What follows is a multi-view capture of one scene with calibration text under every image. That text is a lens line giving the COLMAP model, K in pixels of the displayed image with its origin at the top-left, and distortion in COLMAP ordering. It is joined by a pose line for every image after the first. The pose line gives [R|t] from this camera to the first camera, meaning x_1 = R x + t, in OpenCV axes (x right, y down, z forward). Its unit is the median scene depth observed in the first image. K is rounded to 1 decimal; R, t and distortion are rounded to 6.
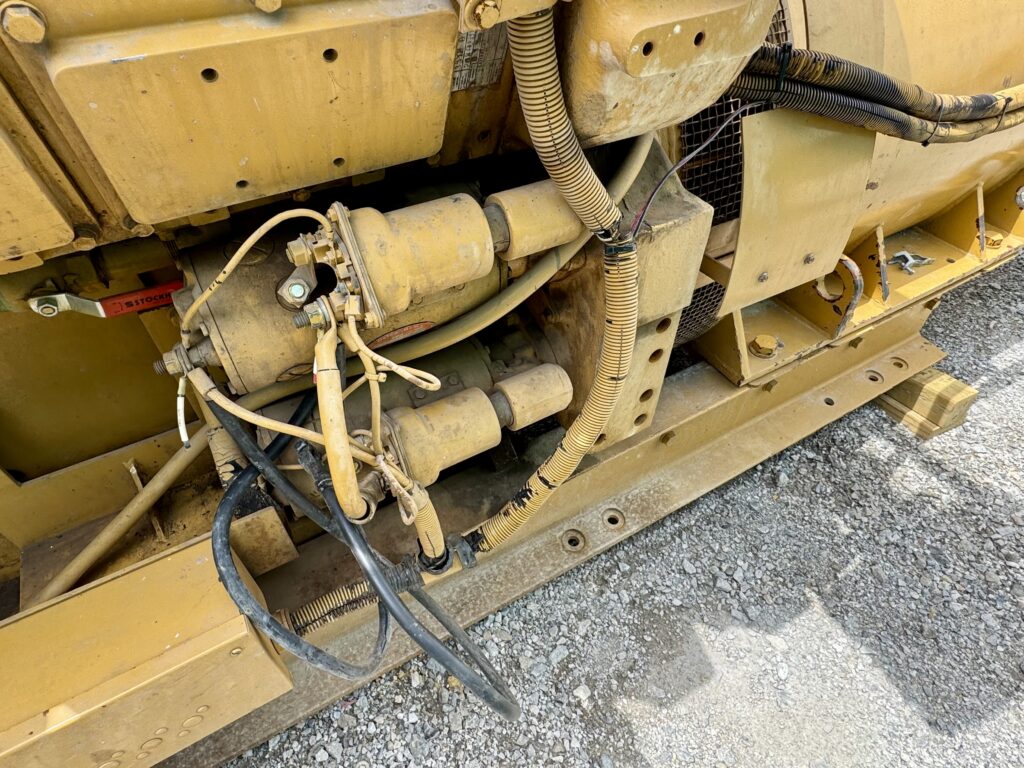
lens RADIAL K [[567.0, 0, 504.6], [0, 567.0, 381.3], [0, 0, 1]] dist [-0.015623, 0.001707]
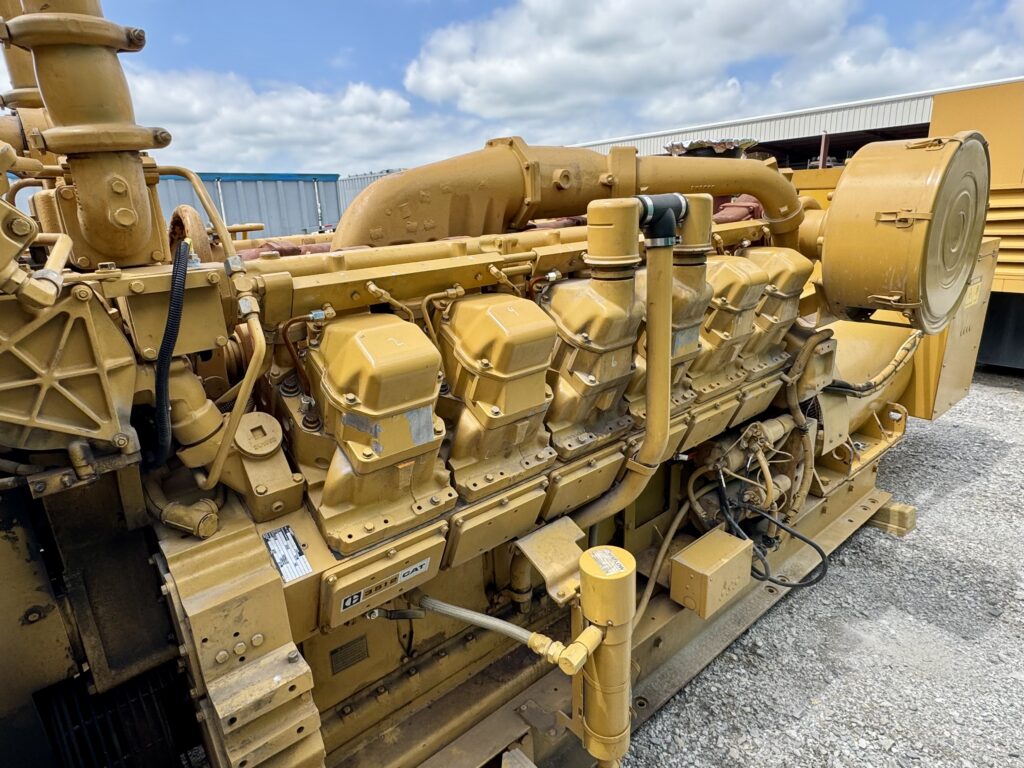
lens RADIAL K [[567.0, 0, 516.6], [0, 567.0, 381.2], [0, 0, 1]] dist [-0.015623, 0.001707]
pose [[0.984938, -0.080702, 0.152922, -0.991741], [0.143750, 0.873666, -0.464805, 0.424120], [-0.096092, 0.479786, 0.872107, -0.994882]]
